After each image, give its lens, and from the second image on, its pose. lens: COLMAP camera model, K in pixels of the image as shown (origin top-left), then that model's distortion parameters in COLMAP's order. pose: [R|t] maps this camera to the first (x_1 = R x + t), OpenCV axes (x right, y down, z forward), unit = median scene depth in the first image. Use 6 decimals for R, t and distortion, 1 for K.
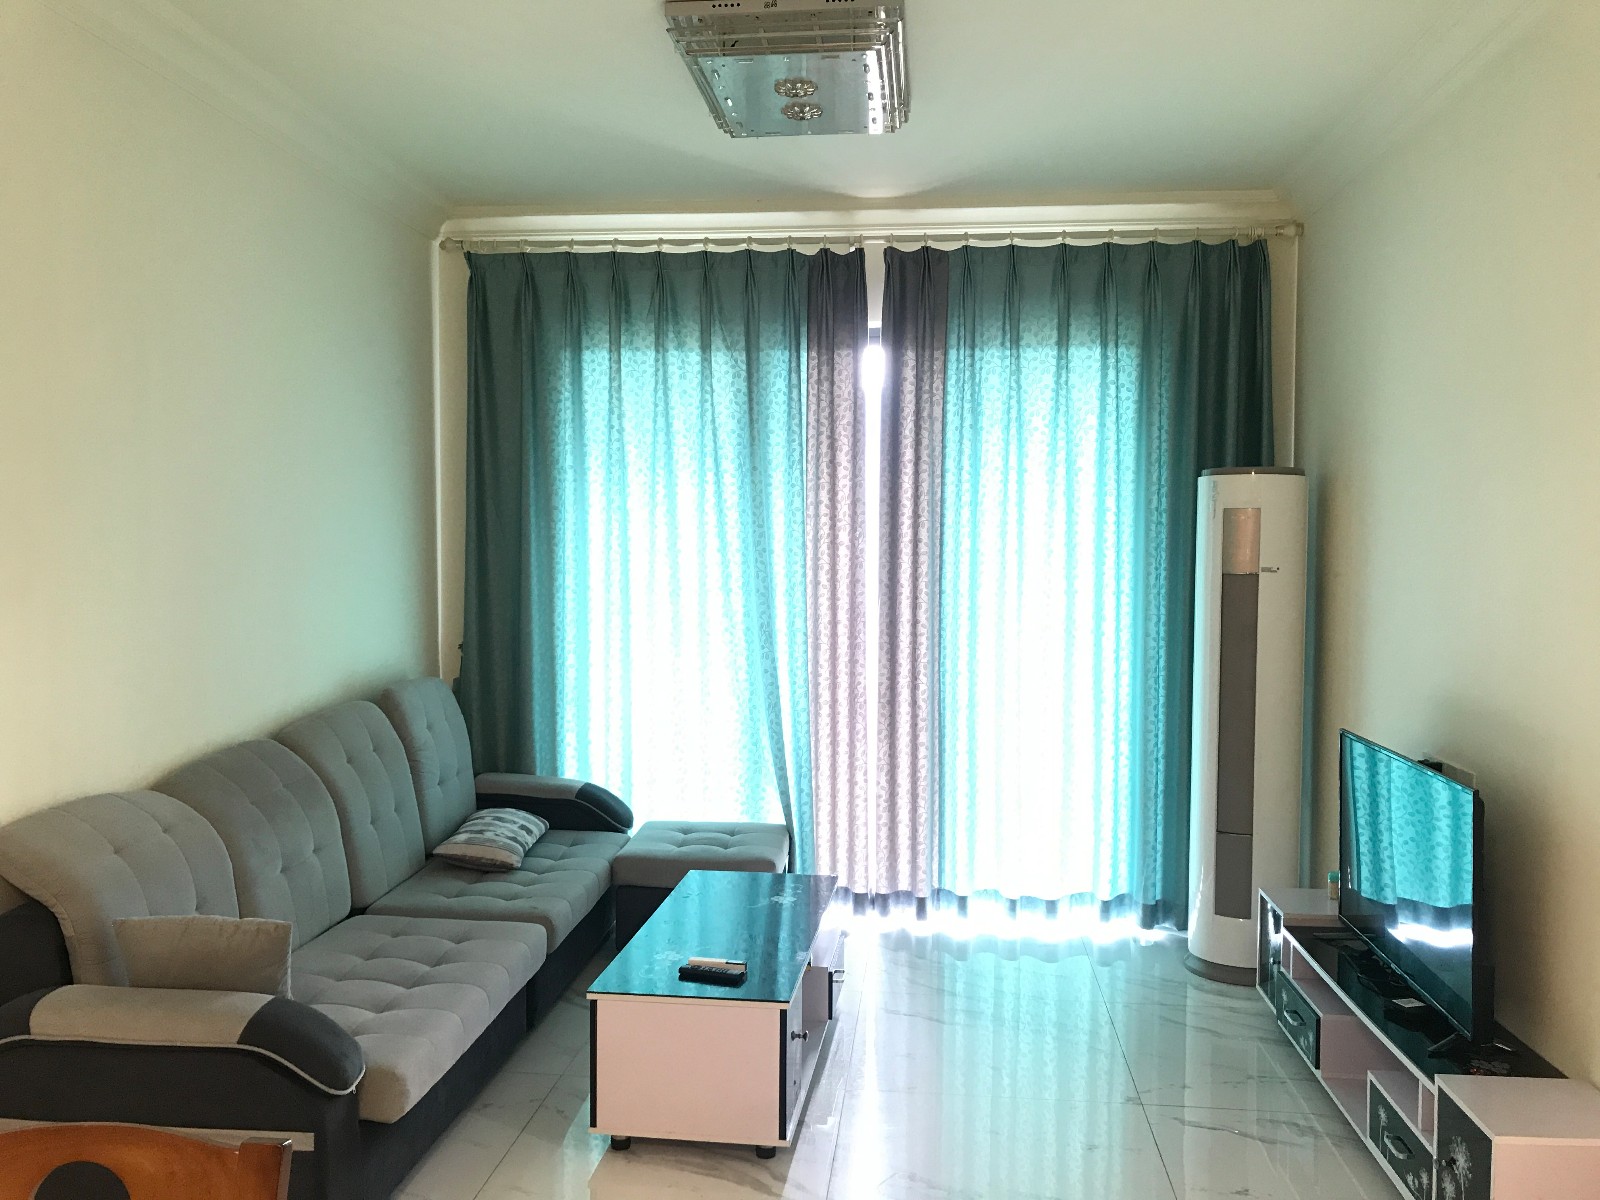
lens RADIAL K [[1298.9, 0, 799.9], [0, 1298.9, 599.6], [0, 0, 1]] dist [-0.008247, 0.004840]
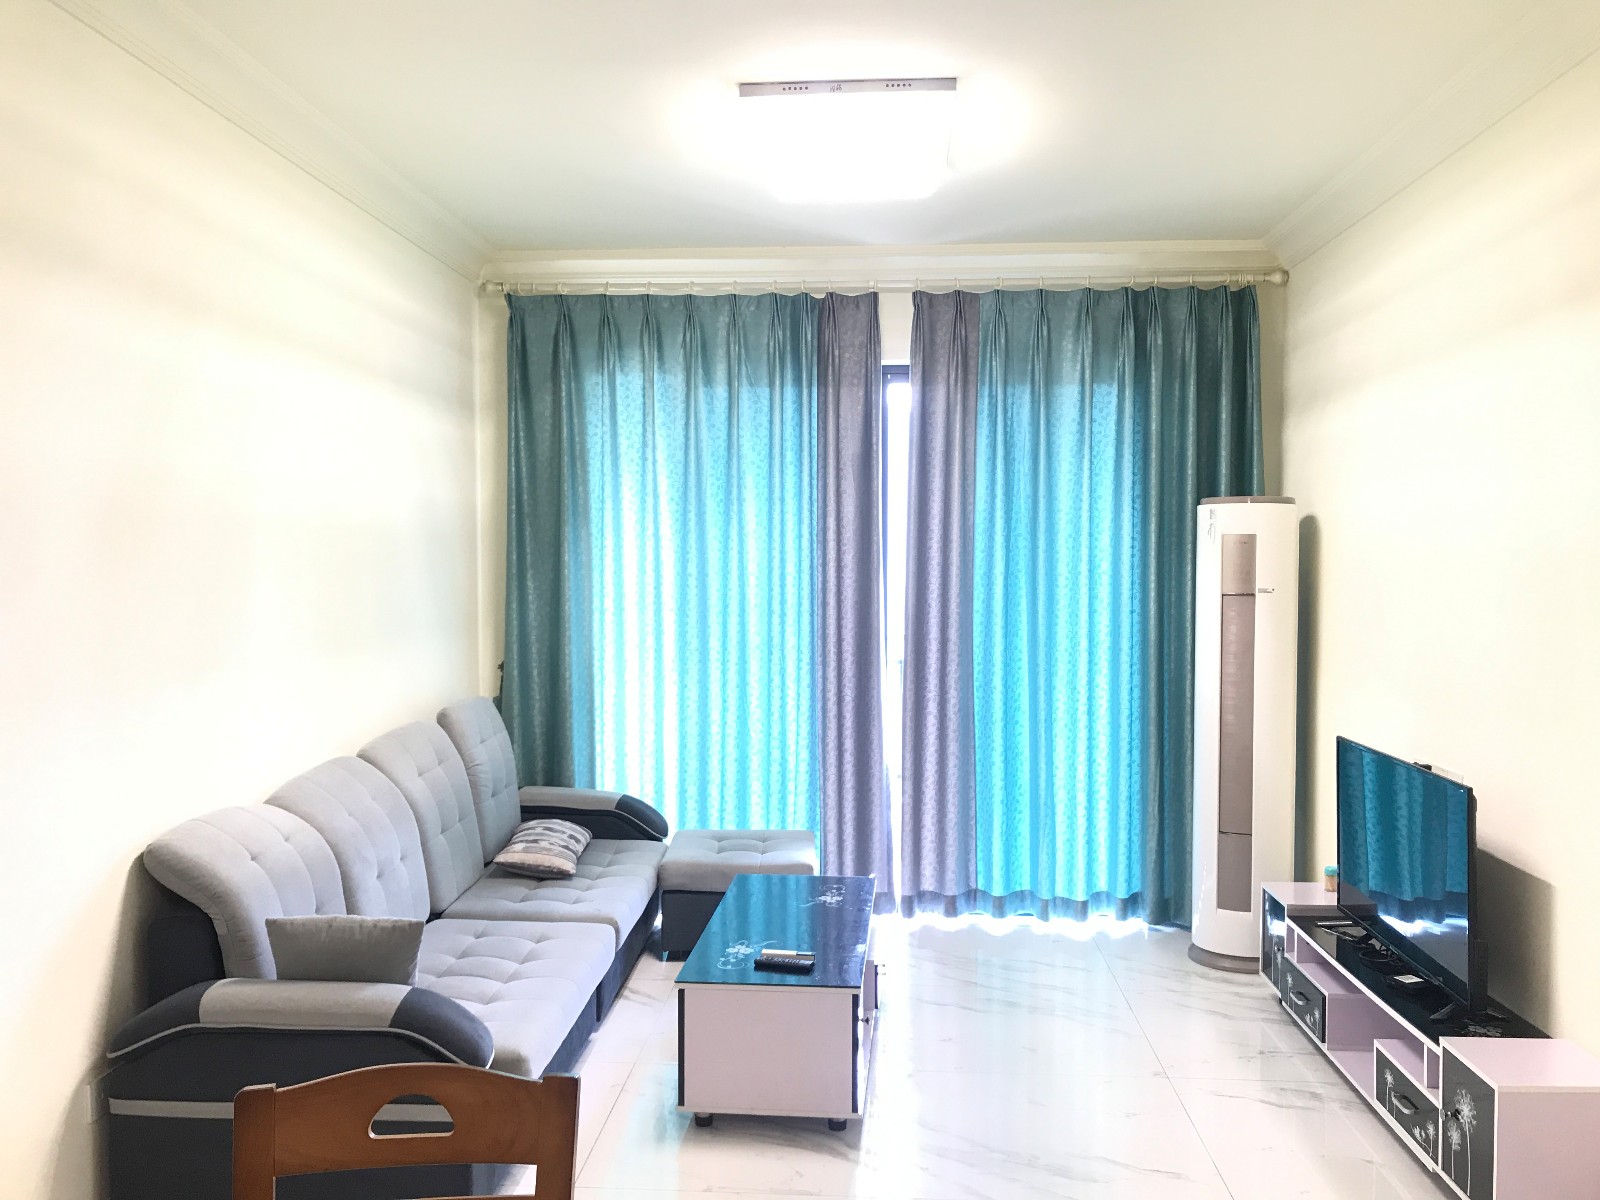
lens RADIAL K [[1298.9, 0, 799.9], [0, 1298.9, 599.6], [0, 0, 1]] dist [-0.008247, 0.004840]
pose [[0.999297, -0.006838, 0.036862, -0.070848], [0.007239, 0.999916, -0.010764, -0.006469], [-0.036786, 0.011023, 0.999262, -0.077713]]
